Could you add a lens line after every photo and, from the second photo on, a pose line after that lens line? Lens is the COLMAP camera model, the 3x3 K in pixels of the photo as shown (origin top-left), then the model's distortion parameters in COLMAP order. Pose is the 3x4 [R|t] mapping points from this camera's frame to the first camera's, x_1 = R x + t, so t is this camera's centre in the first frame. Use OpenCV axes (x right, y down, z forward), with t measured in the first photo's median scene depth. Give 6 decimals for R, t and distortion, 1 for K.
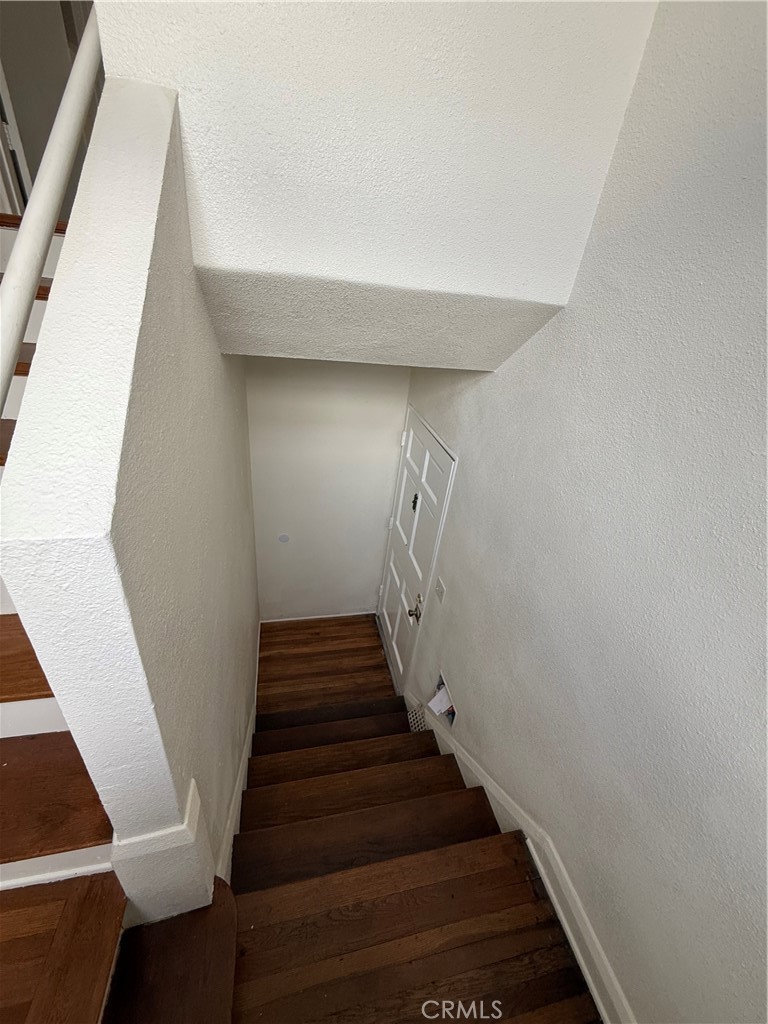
lens RADIAL K [[408.5, 0, 385.6], [0, 408.5, 511.5], [0, 0, 1]] dist [-0.000804, 0.000692]
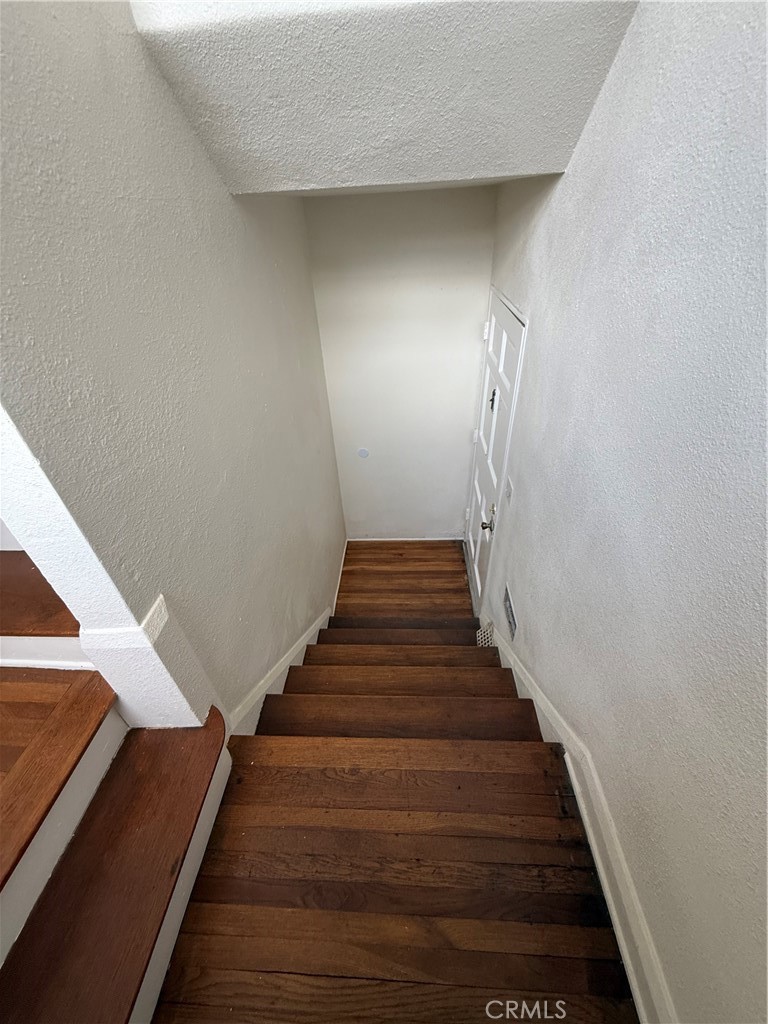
lens RADIAL K [[408.5, 0, 384.7], [0, 408.5, 510.0], [0, 0, 1]] dist [-0.000804, 0.000692]
pose [[0.952983, 0.031717, -0.301358, 0.142276], [-0.000440, 0.994651, 0.103291, 0.140369], [0.303022, -0.098302, 0.947900, 0.095842]]
